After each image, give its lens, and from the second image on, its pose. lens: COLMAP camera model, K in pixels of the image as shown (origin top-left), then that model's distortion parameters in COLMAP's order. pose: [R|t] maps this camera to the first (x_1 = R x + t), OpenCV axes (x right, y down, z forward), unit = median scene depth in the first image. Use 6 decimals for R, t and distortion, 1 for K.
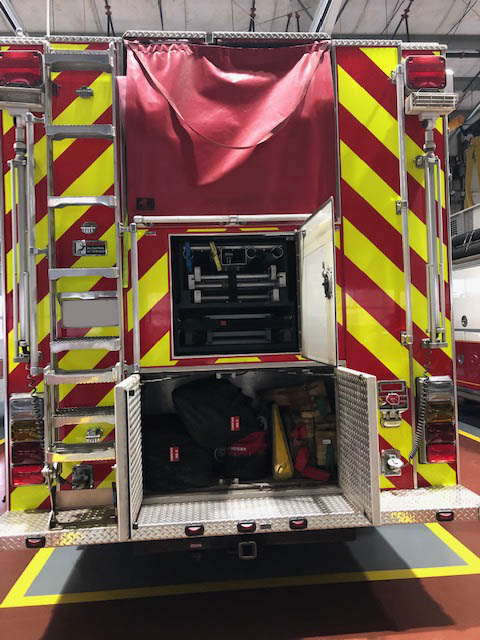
lens RADIAL K [[536.6, 0, 243.3], [0, 536.6, 316.6], [0, 0, 1]] dist [0.000128, 0.011430]
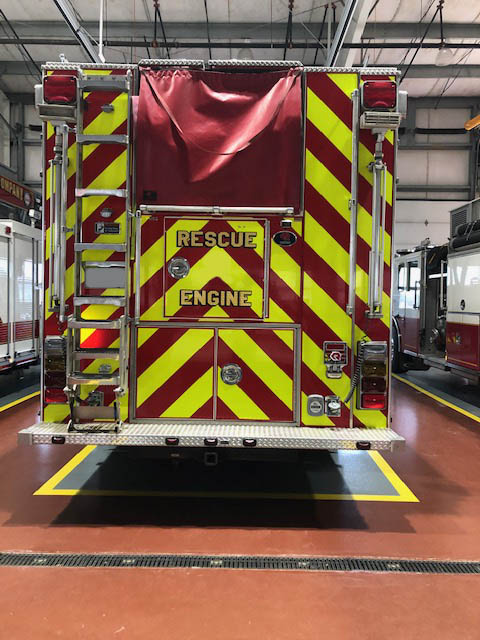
lens RADIAL K [[536.6, 0, 243.0], [0, 536.6, 317.1], [0, 0, 1]] dist [0.000128, 0.011430]
pose [[0.994850, 0.050362, -0.087959, 0.168571], [-0.046589, 0.997926, 0.044428, 0.015160], [0.090014, -0.040102, 0.995133, -0.282339]]
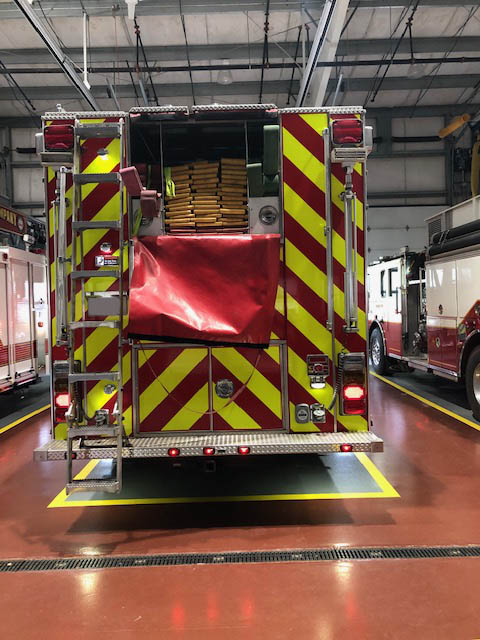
lens RADIAL K [[536.6, 0, 241.3], [0, 536.6, 316.6], [0, 0, 1]] dist [0.000128, 0.011430]
pose [[0.997311, 0.007262, -0.072919, 0.179929], [-0.004975, 0.999491, 0.031505, -0.024815], [0.073111, -0.031058, 0.996840, -0.414054]]
